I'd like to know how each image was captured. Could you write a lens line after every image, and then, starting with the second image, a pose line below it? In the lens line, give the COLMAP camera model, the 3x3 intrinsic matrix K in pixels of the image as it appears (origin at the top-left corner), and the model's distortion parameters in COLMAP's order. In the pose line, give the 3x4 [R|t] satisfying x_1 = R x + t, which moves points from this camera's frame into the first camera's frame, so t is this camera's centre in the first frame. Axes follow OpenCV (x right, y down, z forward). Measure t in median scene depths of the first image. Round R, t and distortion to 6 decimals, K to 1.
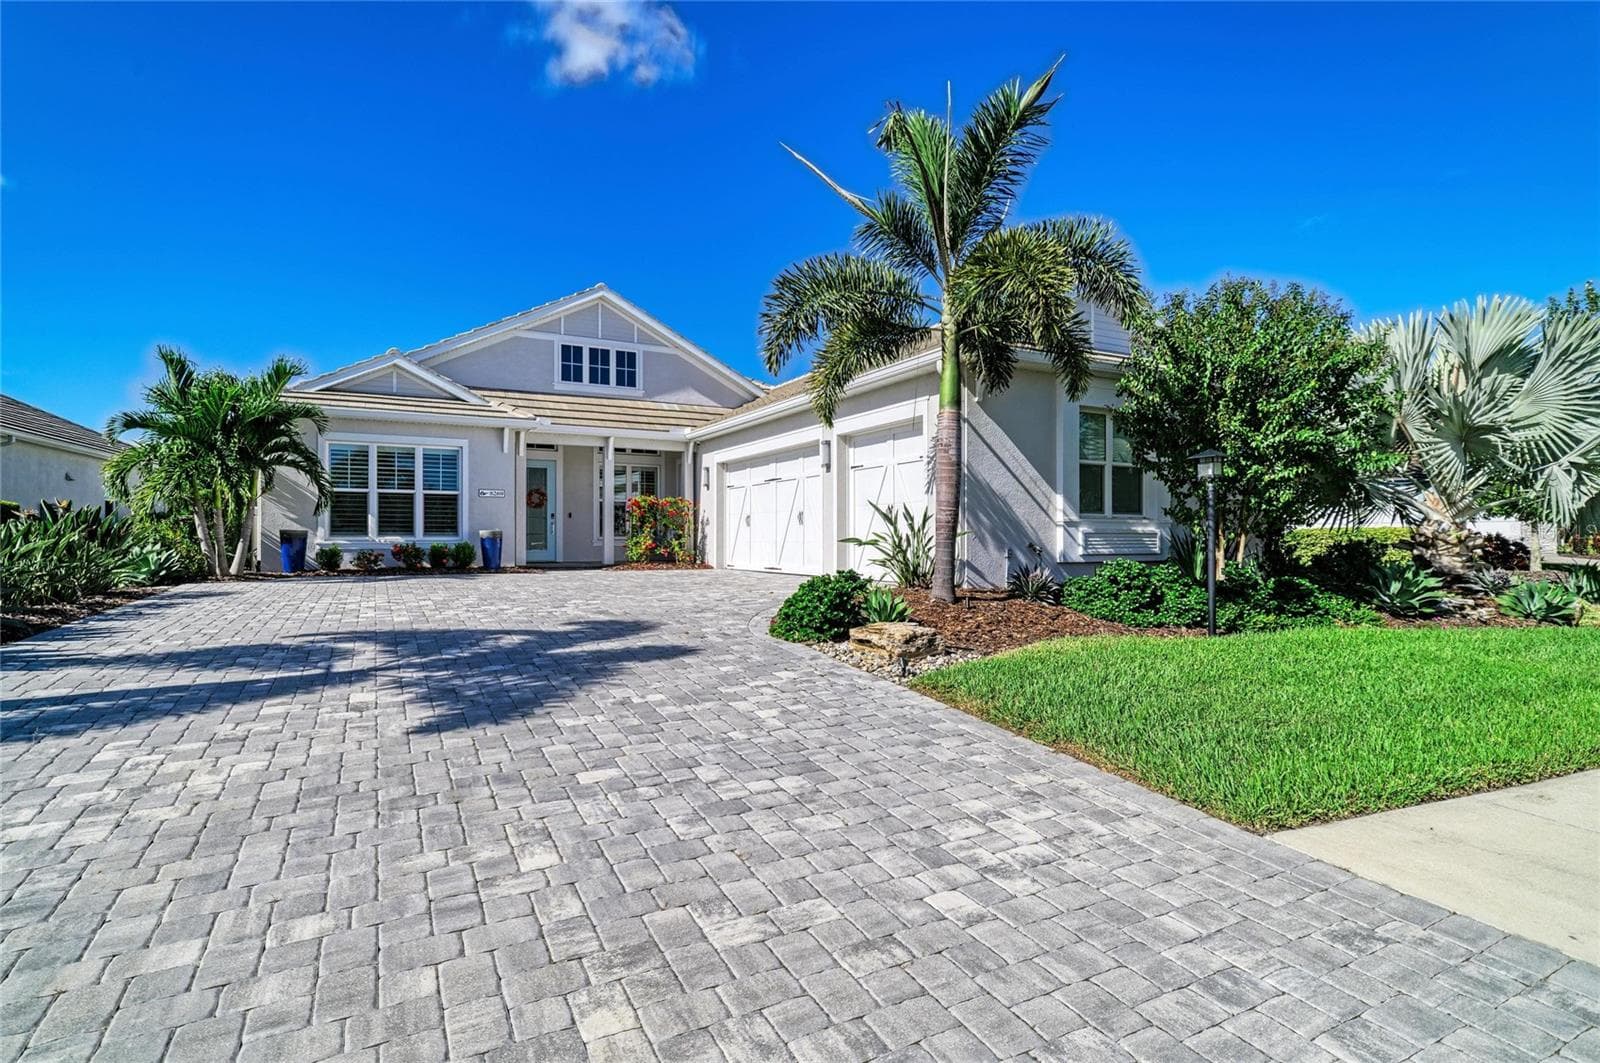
lens RADIAL K [[811.7, 0, 800.0], [0, 811.7, 531.5], [0, 0, 1]] dist [0.002090, 0.000941]
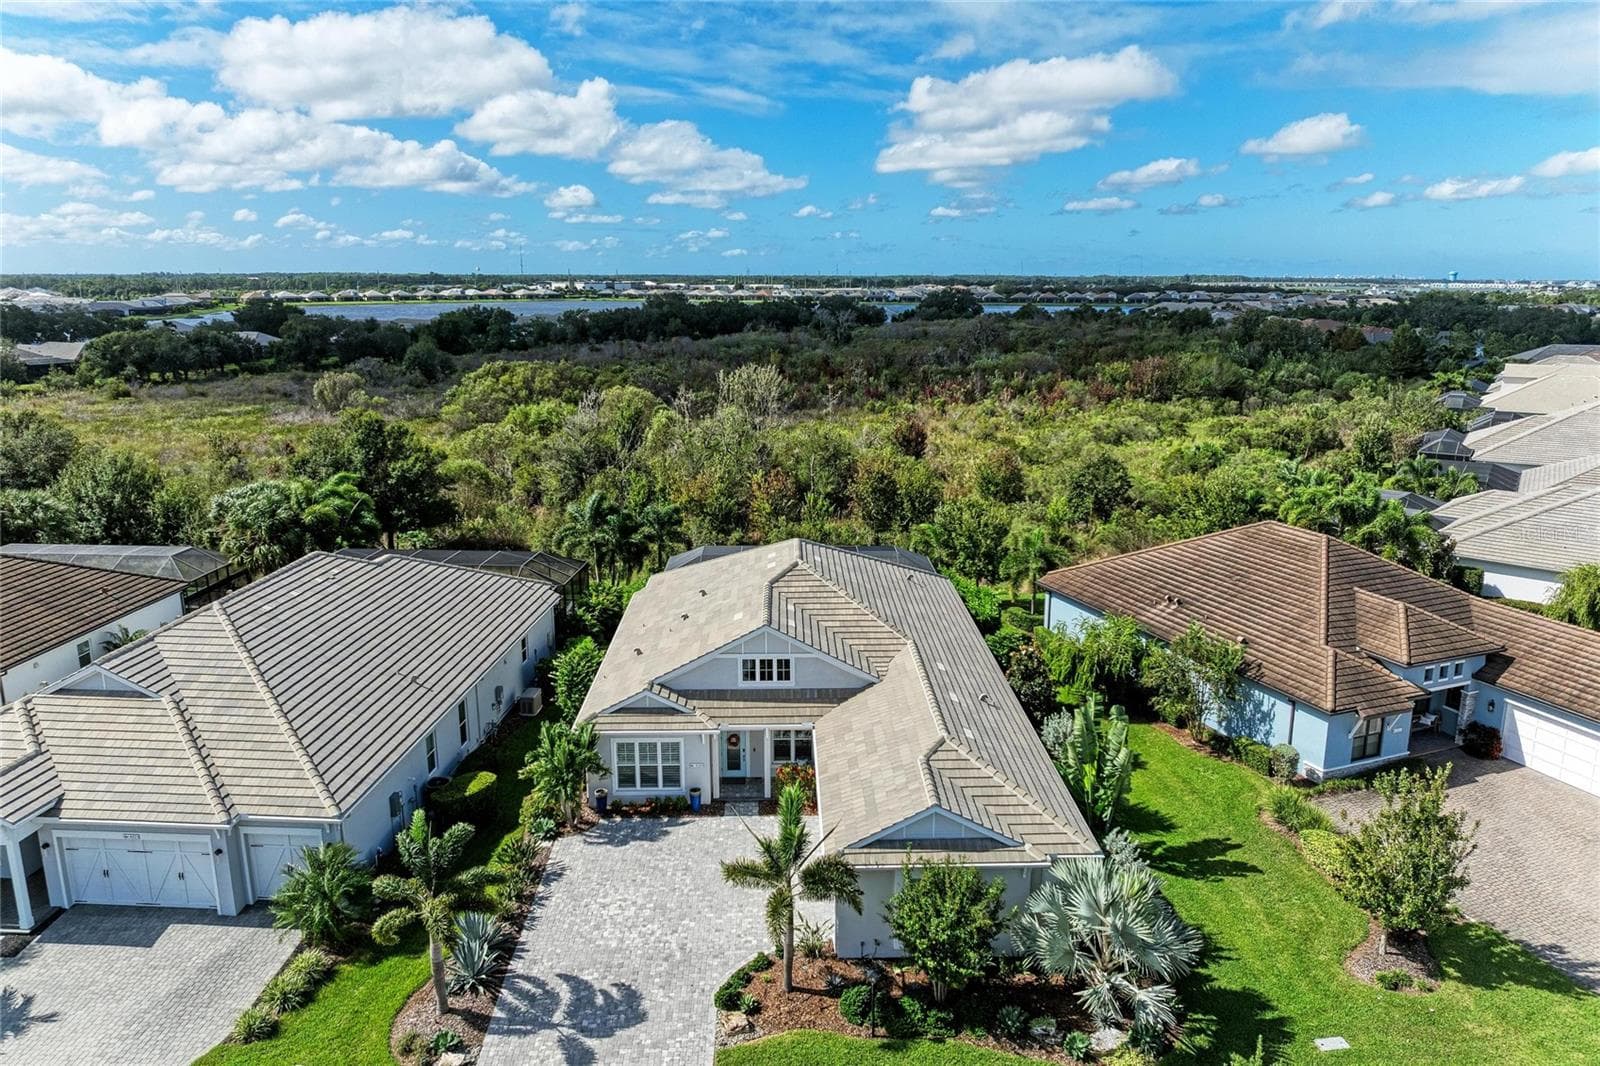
lens RADIAL K [[1126.0, 0, 800.0], [0, 1126.0, 533.0], [0, 0, 1]] dist [-0.012230, 0.001469]
pose [[0.891587, 0.097614, -0.442204, 0.876556], [0.012030, 0.971042, 0.238608, -1.152568], [0.452690, -0.218059, 0.864593, -0.924900]]
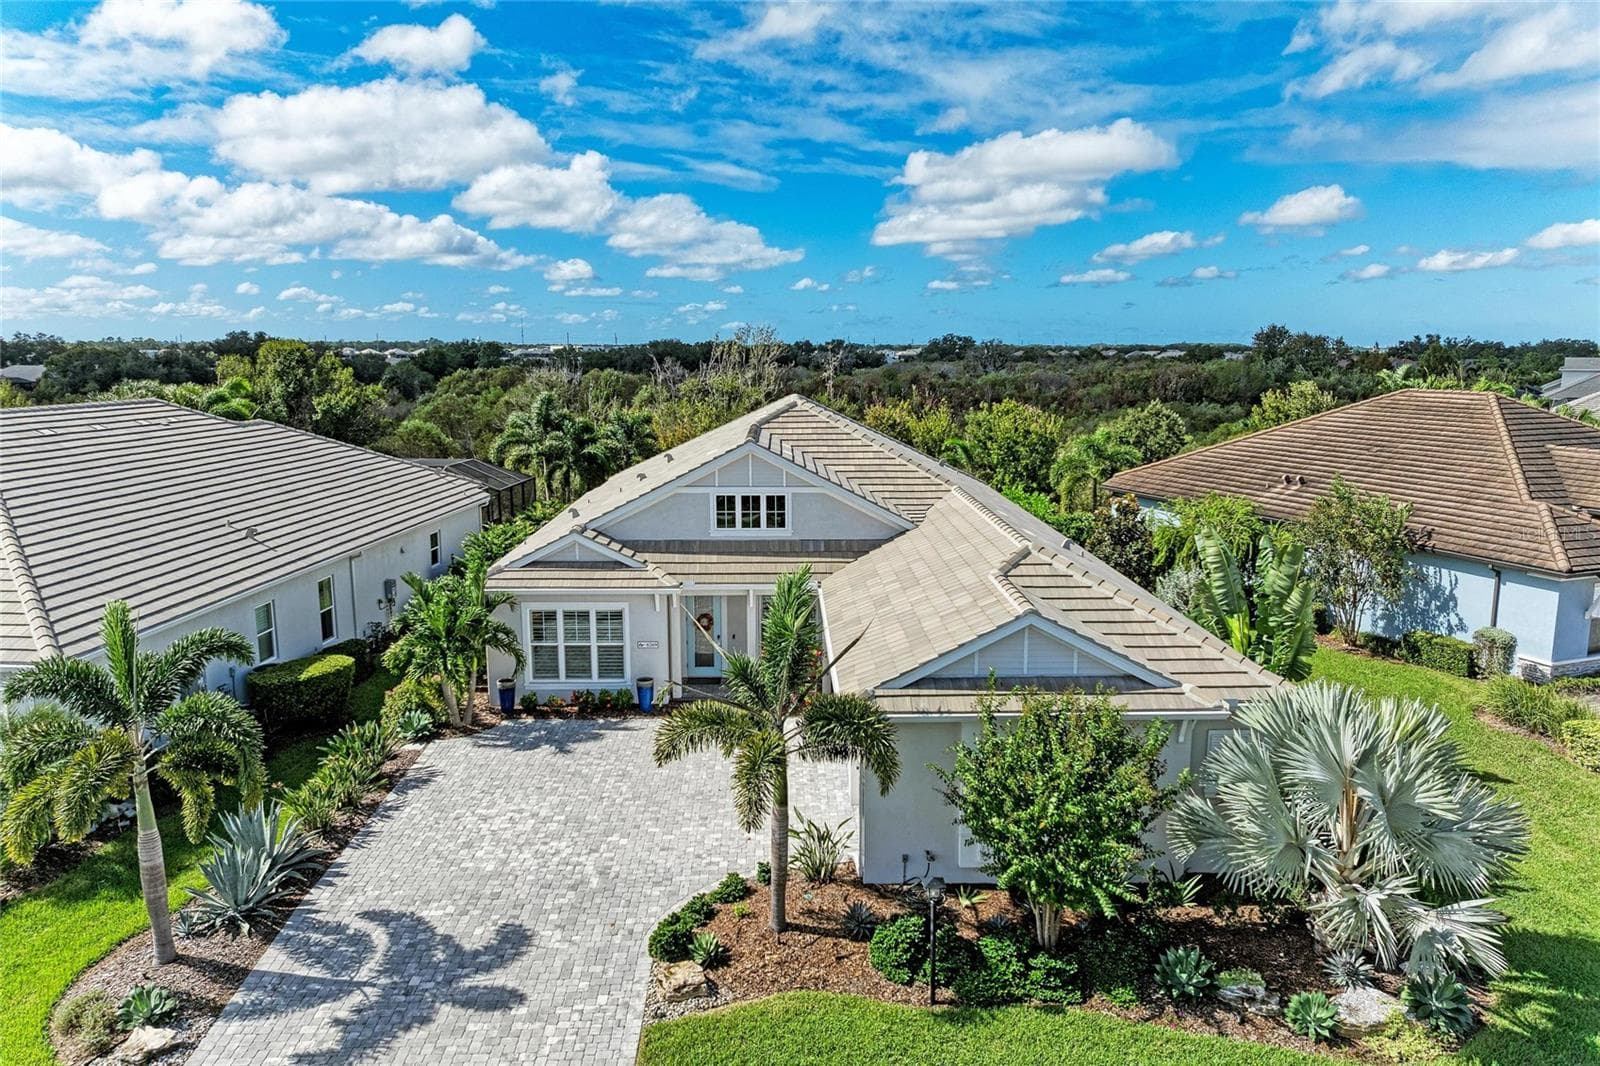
lens RADIAL K [[1126.0, 0, 800.0], [0, 1126.0, 533.0], [0, 0, 1]] dist [-0.012230, 0.001469]
pose [[0.892612, 0.073631, -0.444772, 0.568950], [0.006414, 0.984398, 0.175838, -0.519773], [0.450780, -0.159808, 0.878213, -0.346014]]
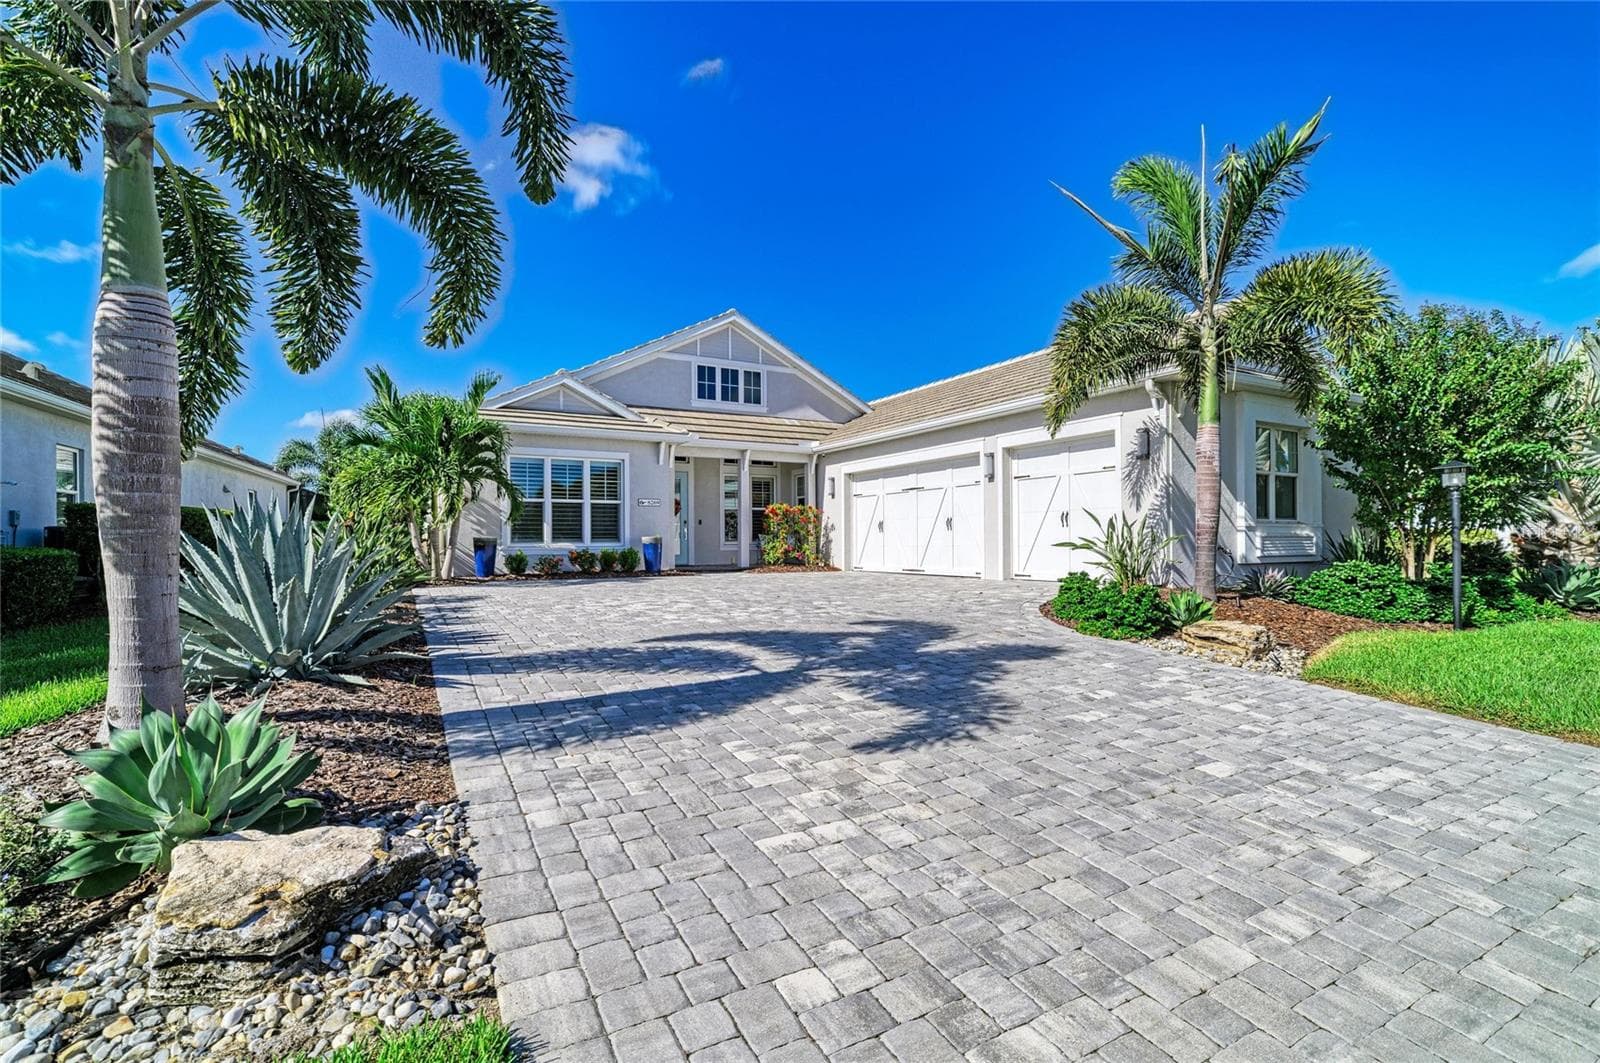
lens RADIAL K [[739.1, 0, 800.0], [0, 739.1, 531.5], [0, 0, 1]] dist [-0.000485, -0.000260]
pose [[0.999732, -0.004993, 0.022610, -0.208856], [0.005107, 0.999974, -0.004996, -0.002397], [-0.022584, 0.005110, 0.999732, 0.010529]]
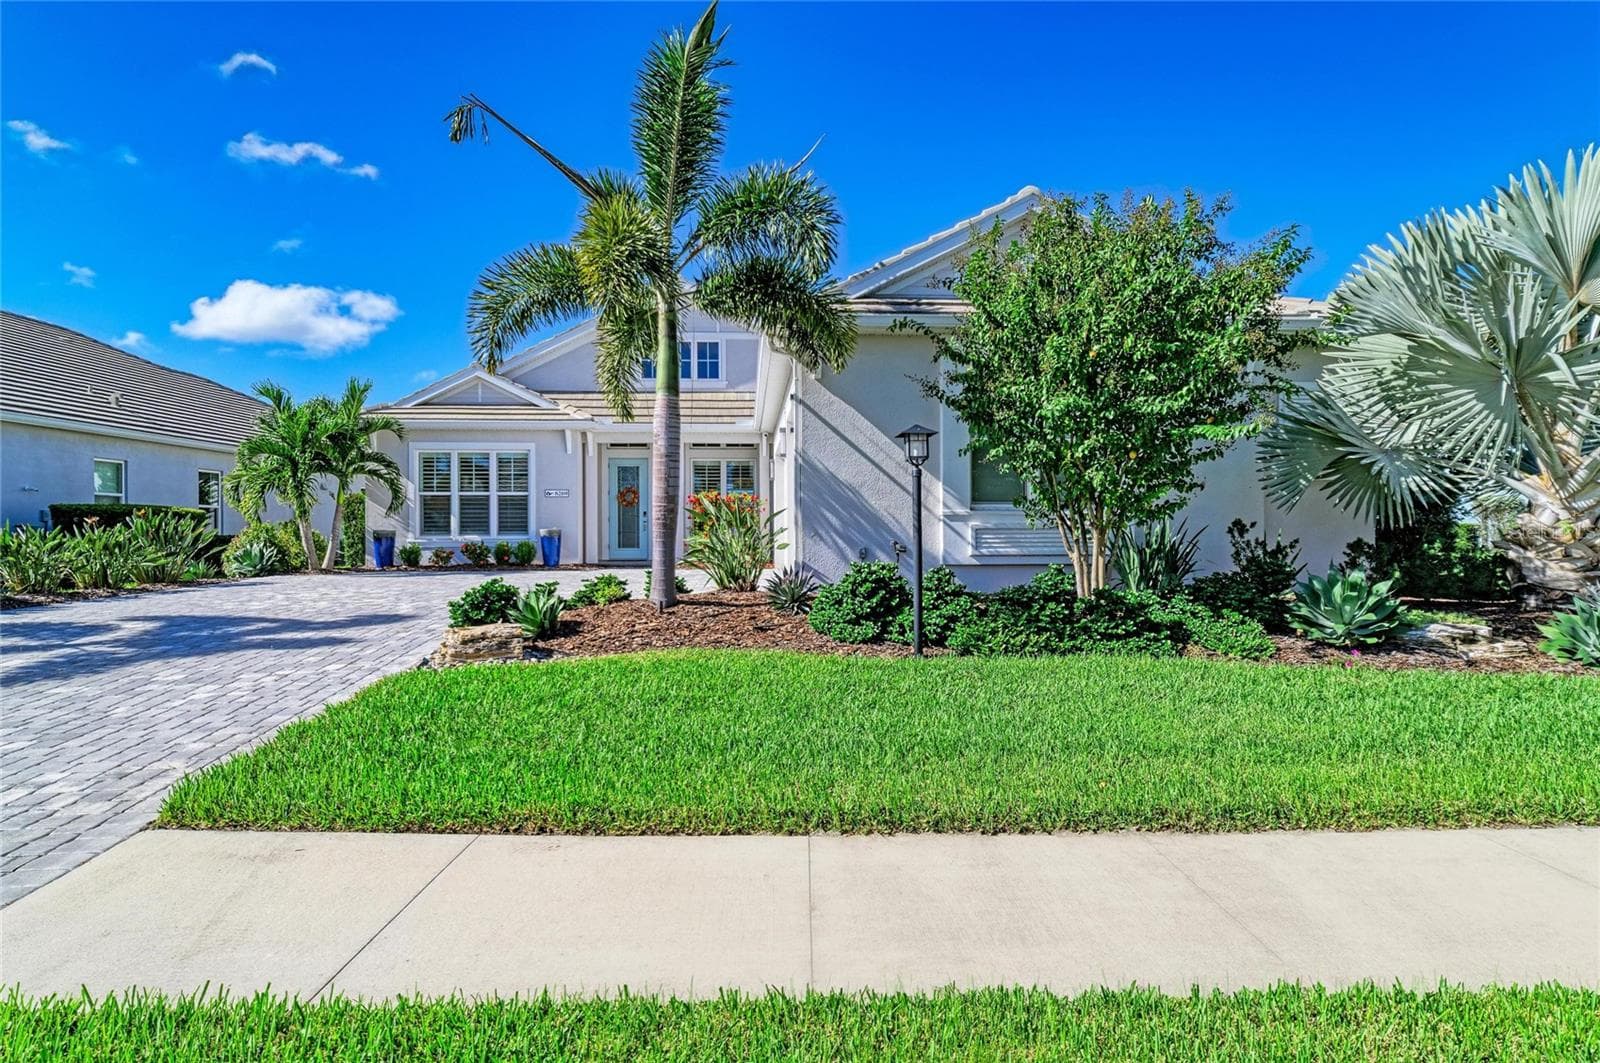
lens RADIAL K [[913.3, 0, 800.0], [0, 913.3, 531.5], [0, 0, 1]] dist [-0.000630, -0.000336]
pose [[0.910747, -0.005240, -0.412931, 0.398273], [0.006778, 0.999974, 0.002261, 0.001067], [0.412908, -0.004858, 0.910760, 0.069061]]
